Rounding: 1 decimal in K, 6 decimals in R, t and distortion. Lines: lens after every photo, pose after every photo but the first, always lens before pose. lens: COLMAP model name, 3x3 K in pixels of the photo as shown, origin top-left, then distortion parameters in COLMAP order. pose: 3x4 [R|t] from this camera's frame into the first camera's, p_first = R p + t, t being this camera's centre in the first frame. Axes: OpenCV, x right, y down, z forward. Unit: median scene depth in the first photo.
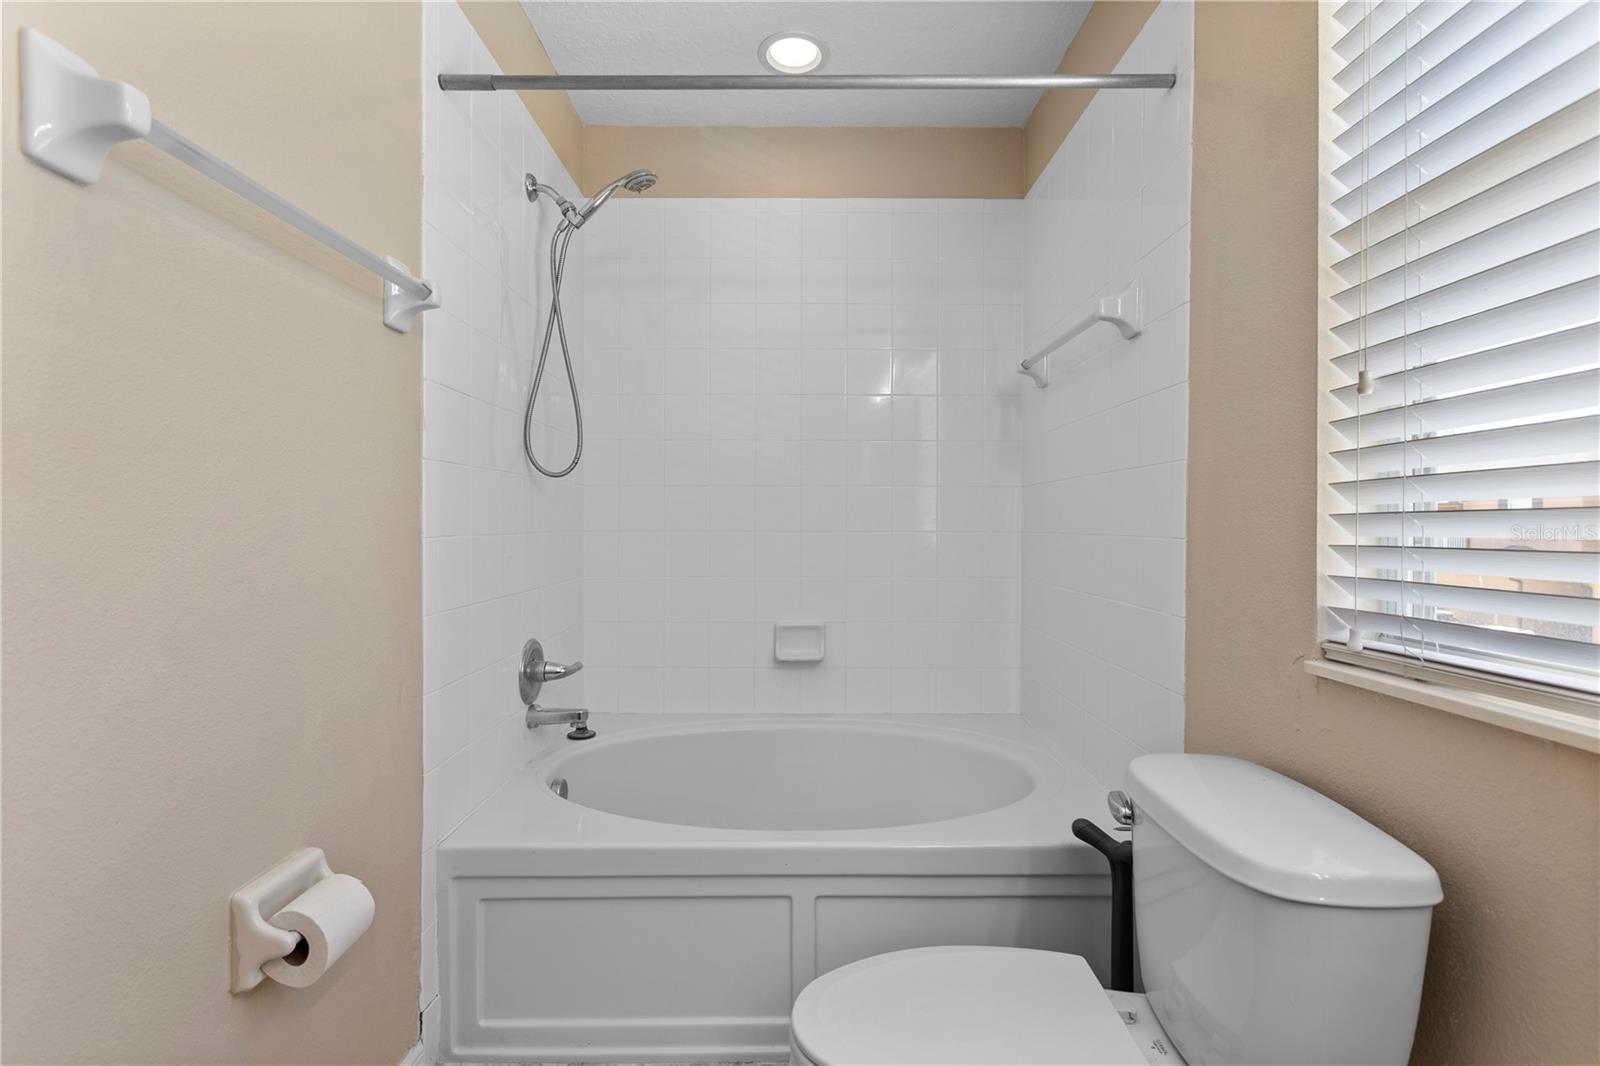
lens RADIAL K [[760.8, 0, 800.5], [0, 760.8, 527.3], [0, 0, 1]] dist [0.000859, -0.000332]
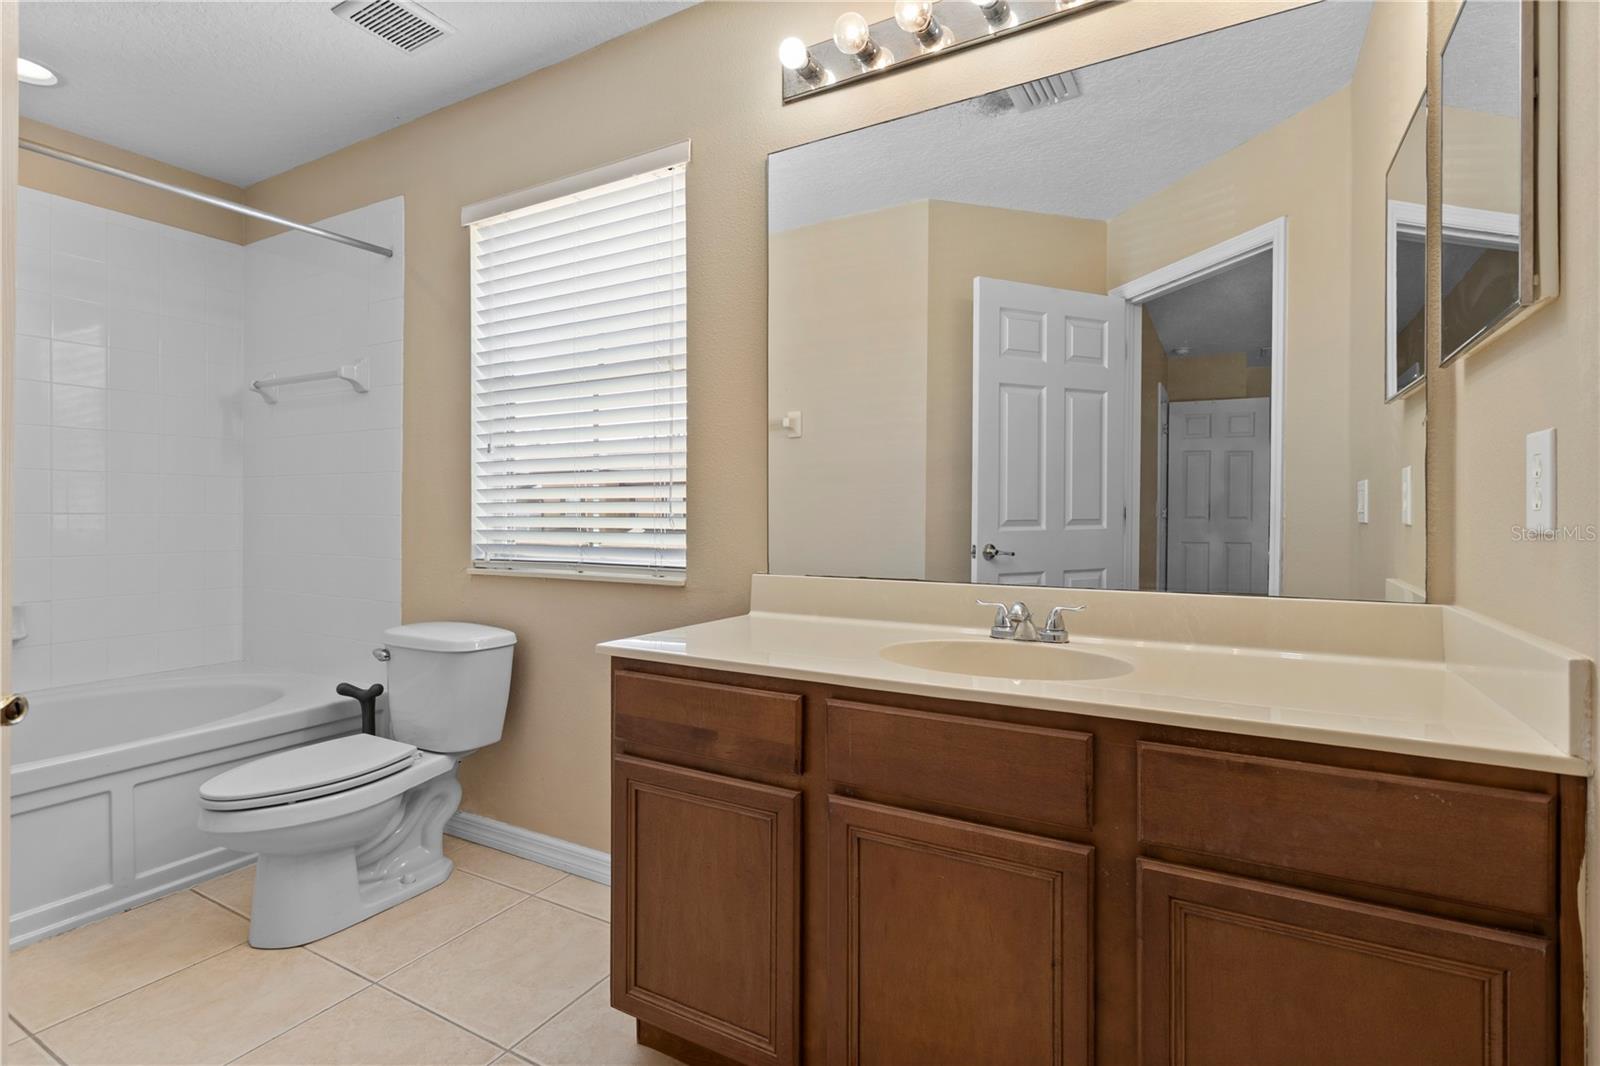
lens RADIAL K [[767.3, 0, 803.6], [0, 767.3, 509.9], [0, 0, 1]] dist [-0.001726, 0.001025]
pose [[0.495469, 0.001114, 0.868625, -0.814300], [0.001952, 0.999995, -0.002396, 0.010050], [-0.868623, 0.002883, 0.495465, -0.987356]]
